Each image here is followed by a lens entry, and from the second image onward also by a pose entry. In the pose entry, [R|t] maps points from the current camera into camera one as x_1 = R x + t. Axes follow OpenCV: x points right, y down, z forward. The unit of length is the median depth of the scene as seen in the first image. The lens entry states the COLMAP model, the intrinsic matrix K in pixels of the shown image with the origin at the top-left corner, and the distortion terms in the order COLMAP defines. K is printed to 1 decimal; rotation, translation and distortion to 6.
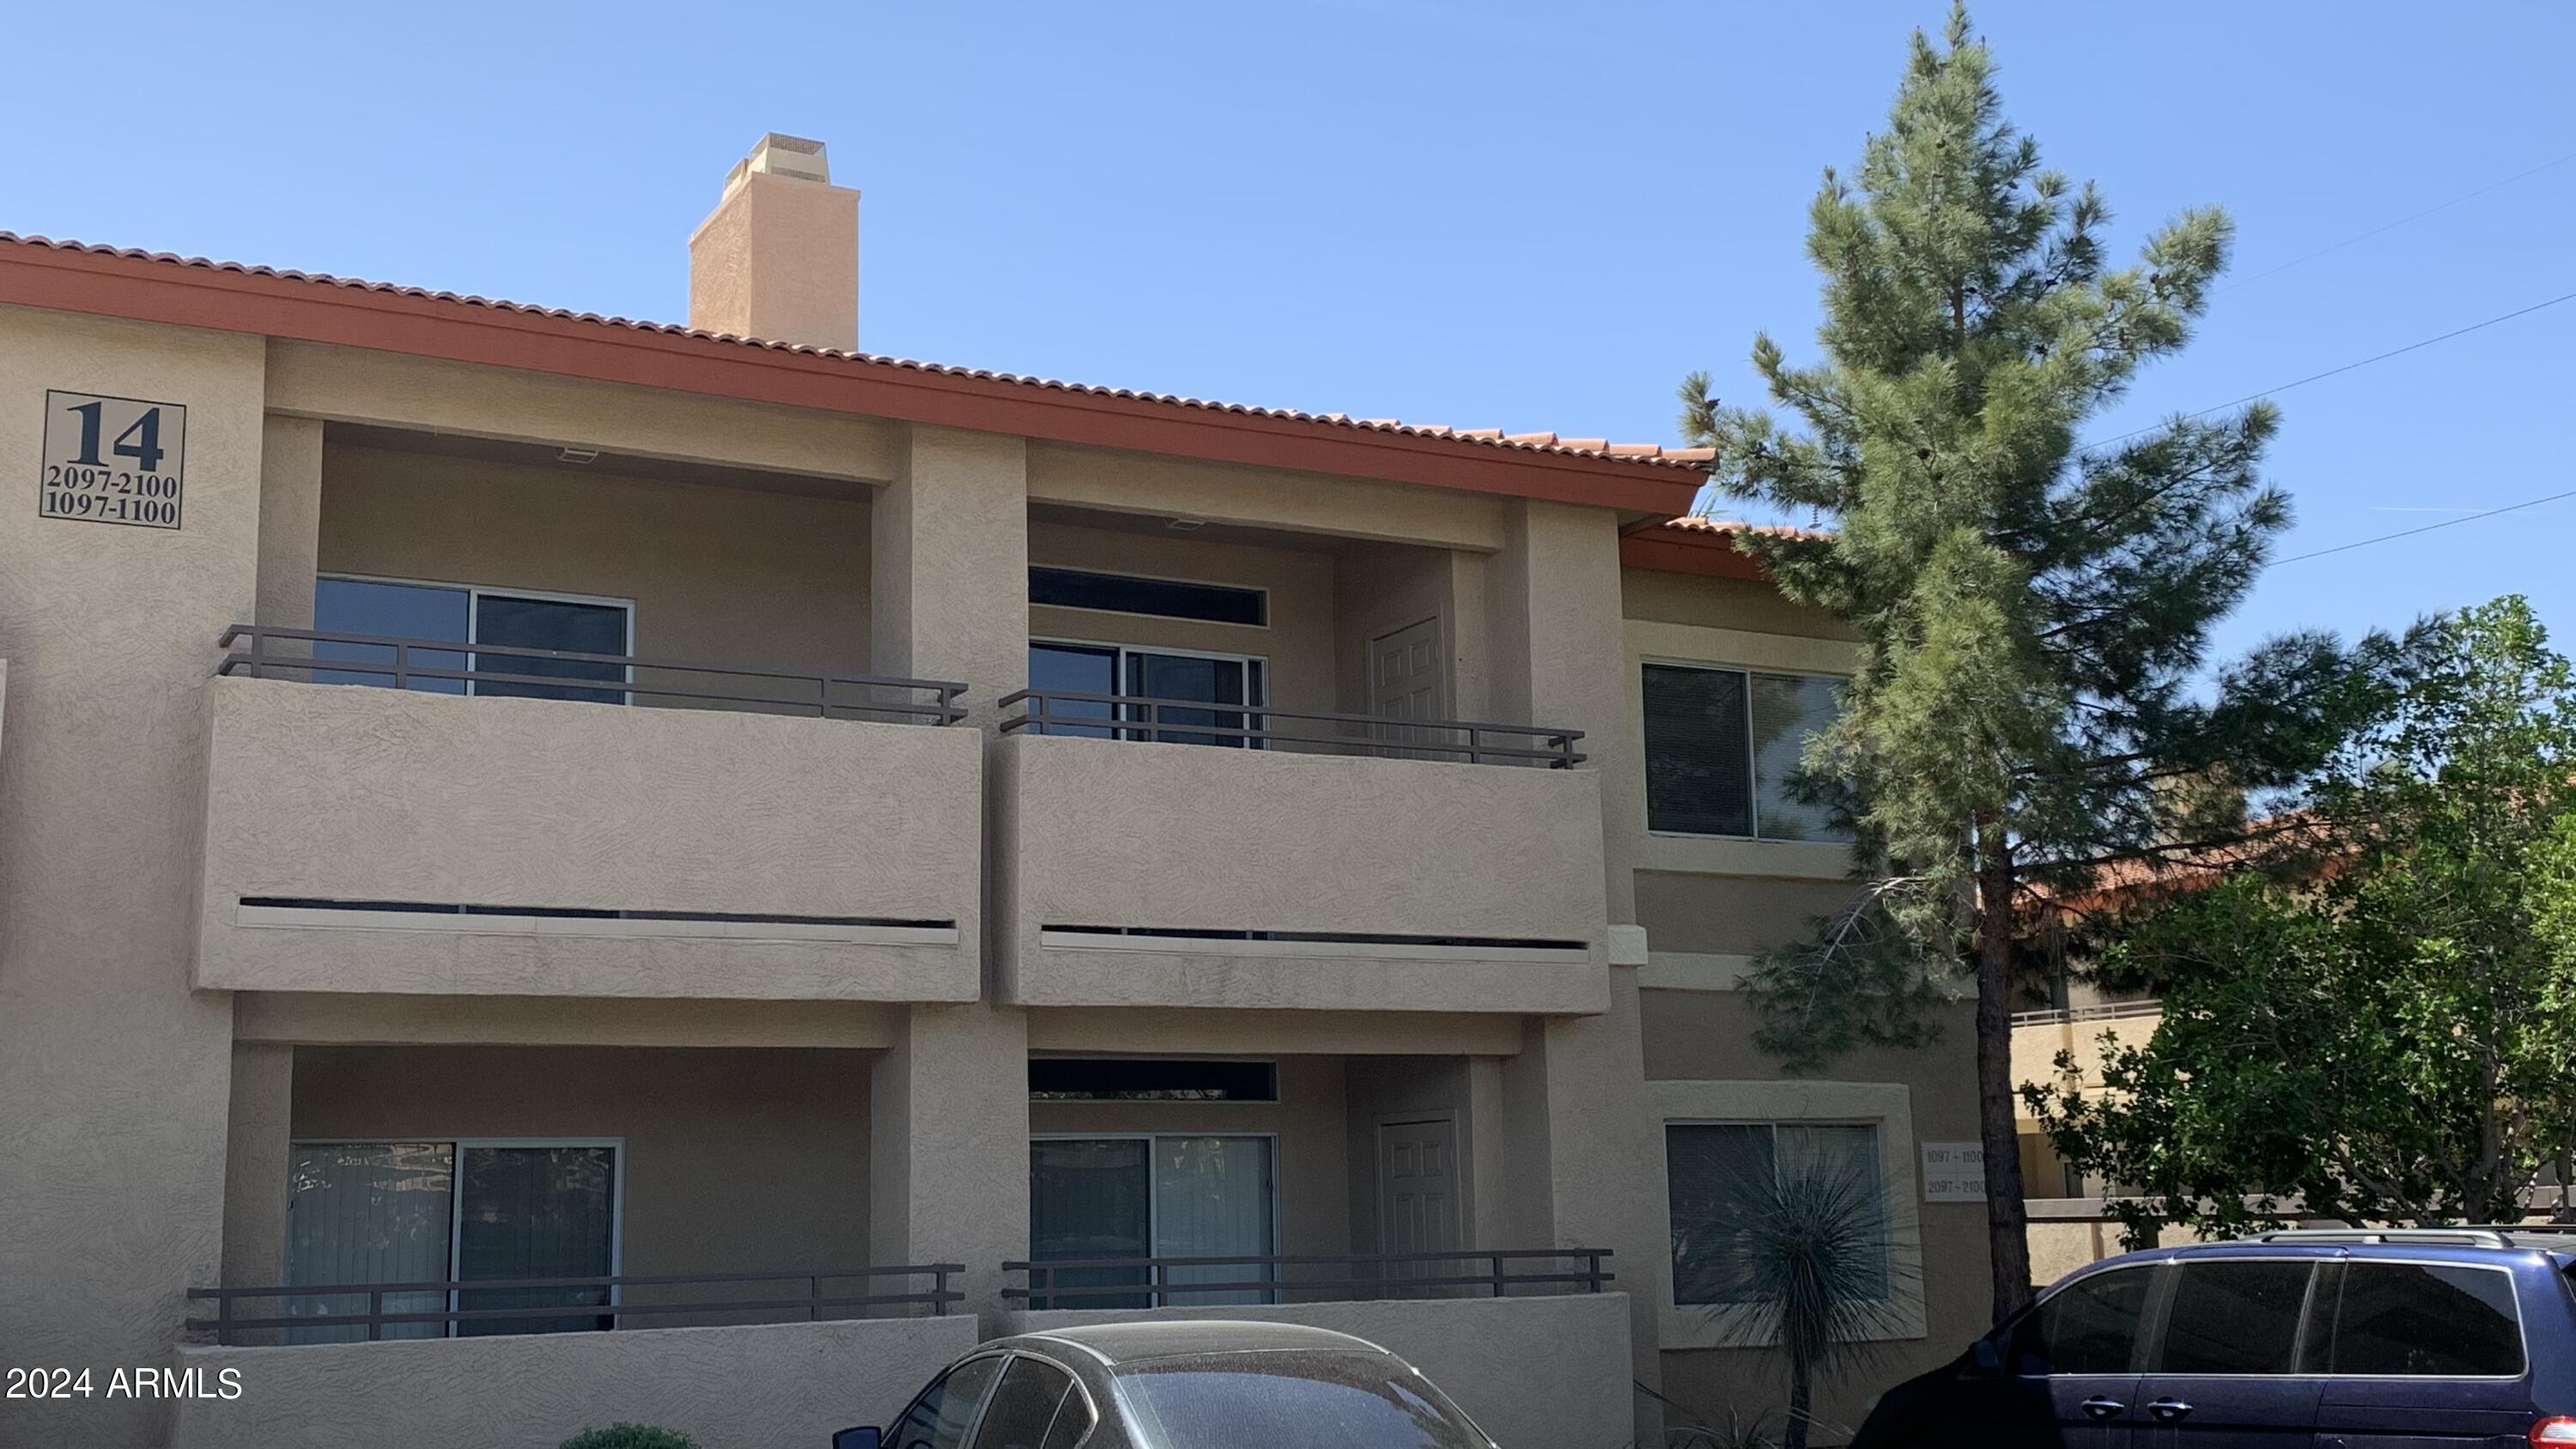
lens RADIAL K [[2772.3, 0, 1287.4], [0, 2772.3, 730.3], [0, 0, 1]] dist [0.018389, 0.000000]
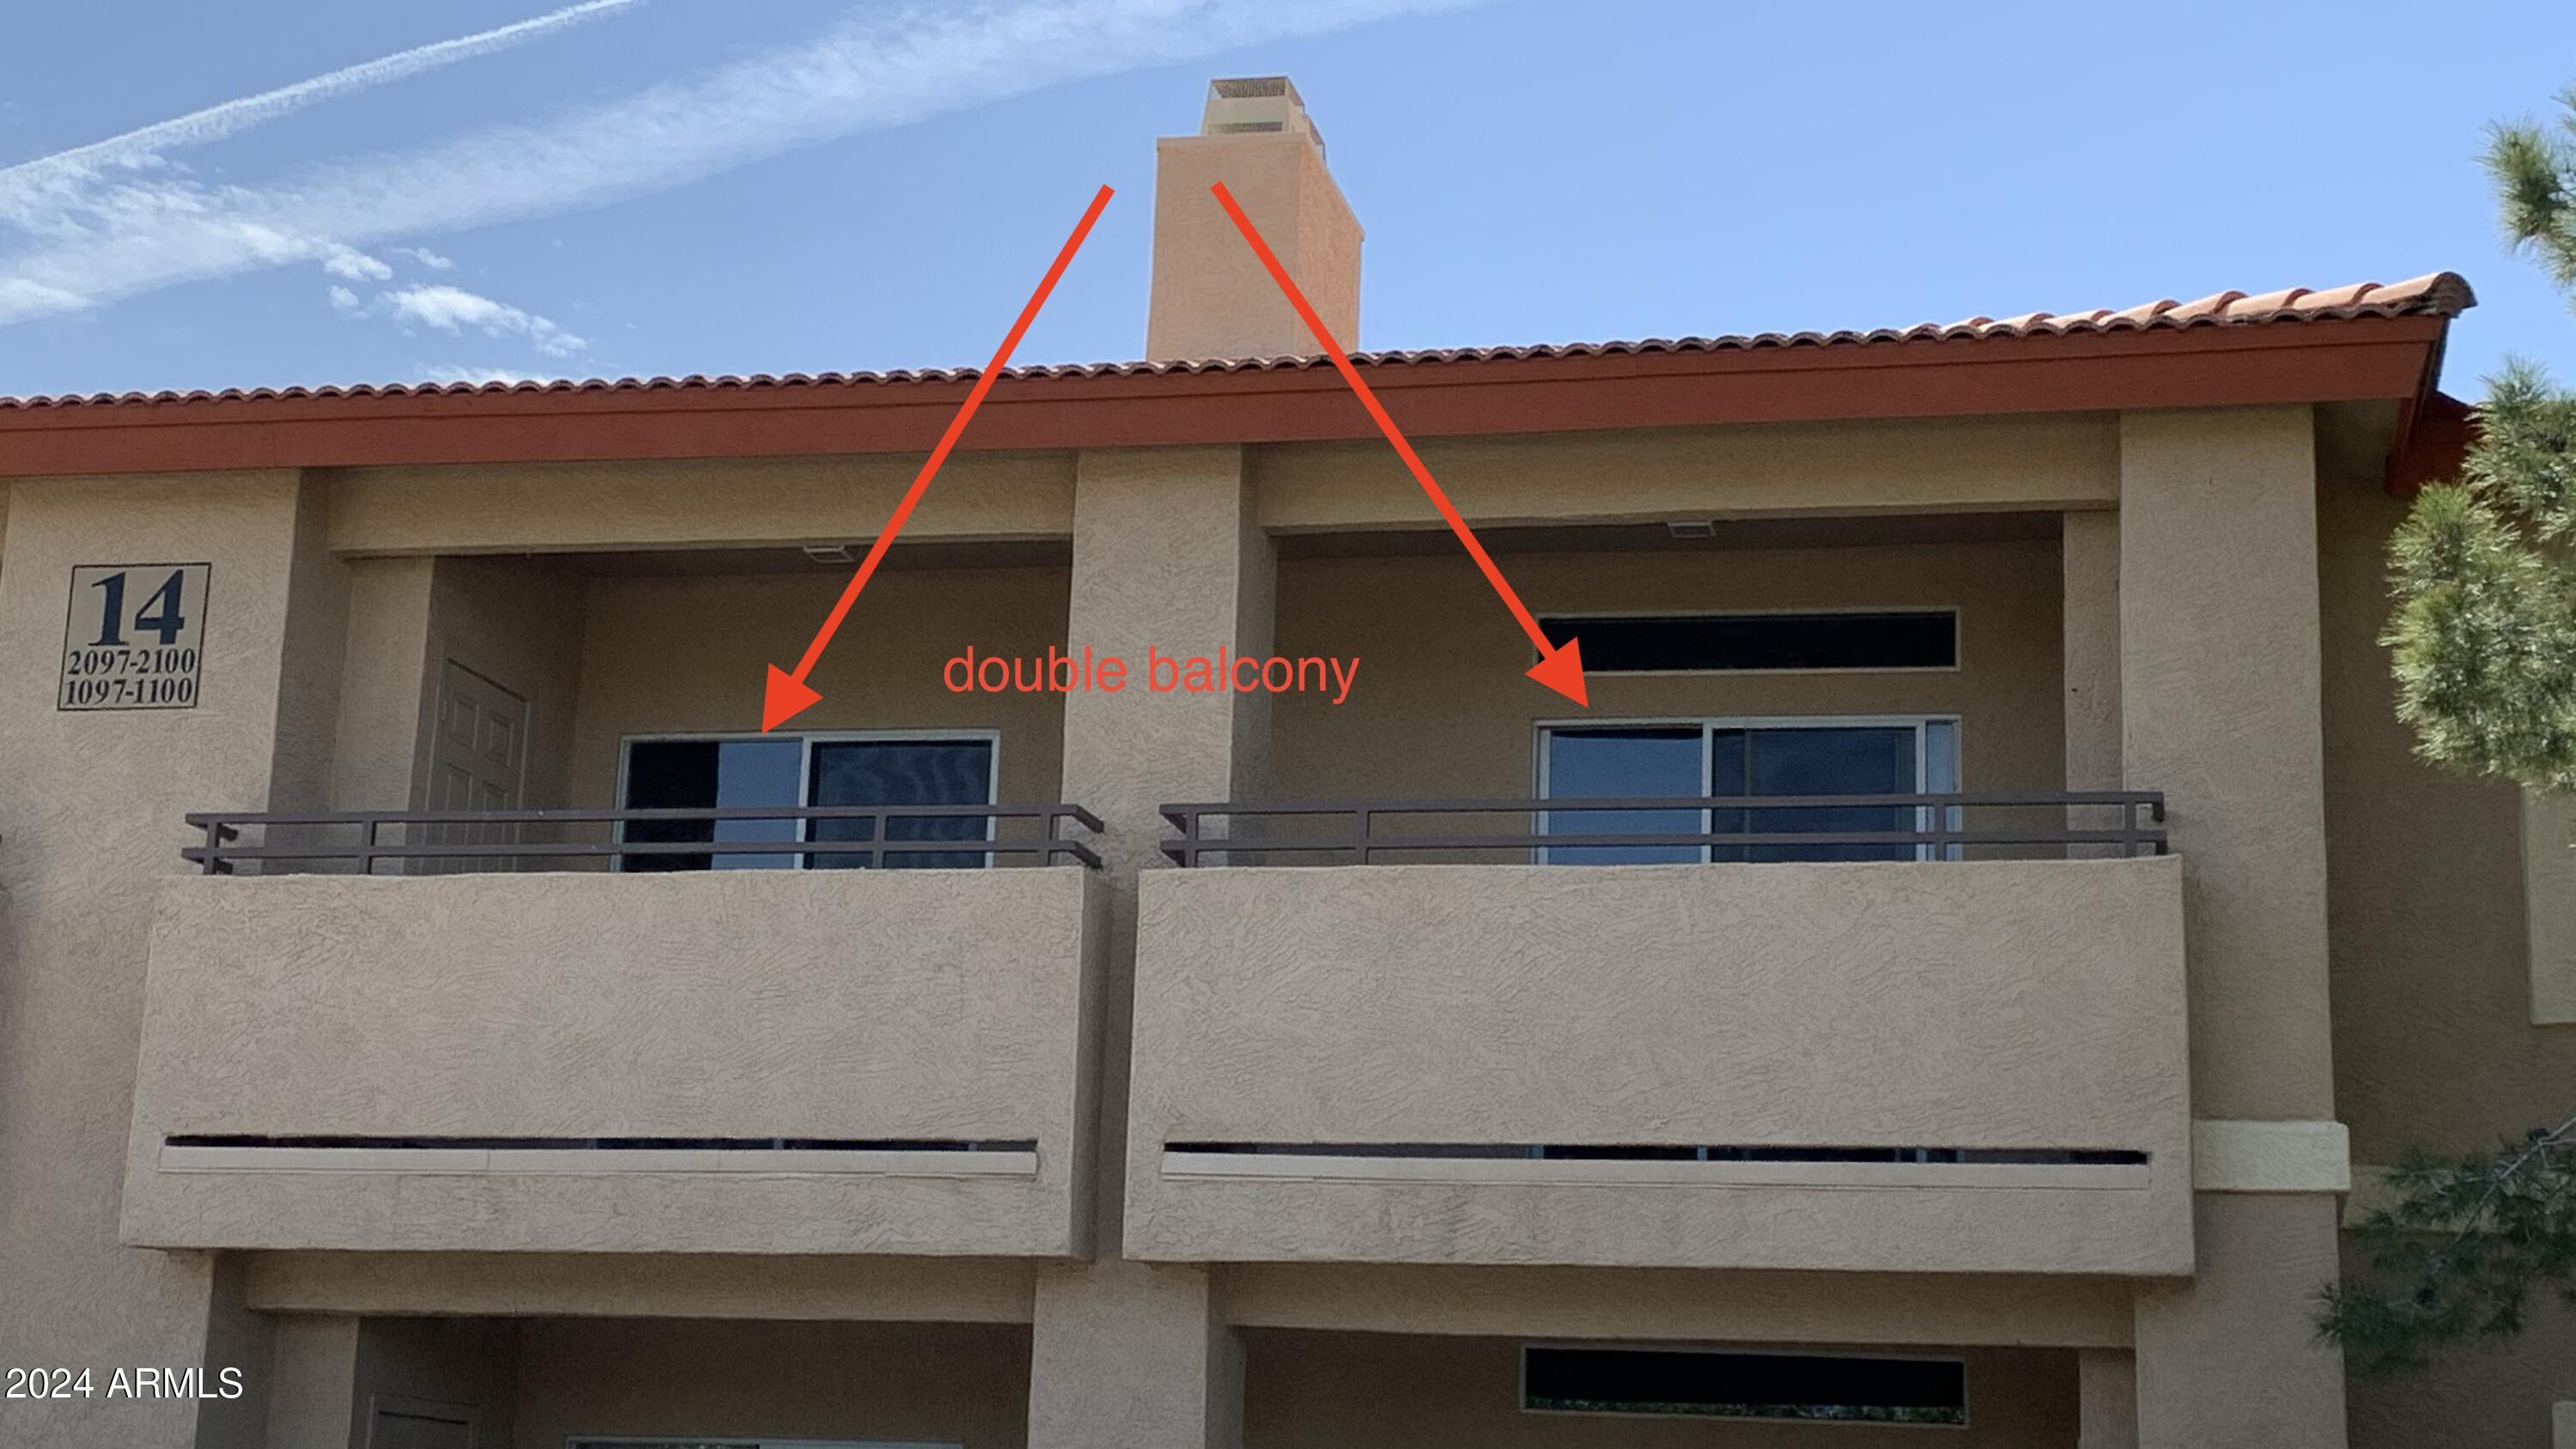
lens RADIAL K [[3747.6, 0, 1288.1], [0, 3747.6, 732.8], [0, 0, 1]] dist [0.113962, 0.000000]
pose [[0.741740, -0.099525, -0.663262, 0.567524], [0.065023, 0.994941, -0.076578, 0.042407], [0.667528, 0.013674, 0.744459, 0.325068]]
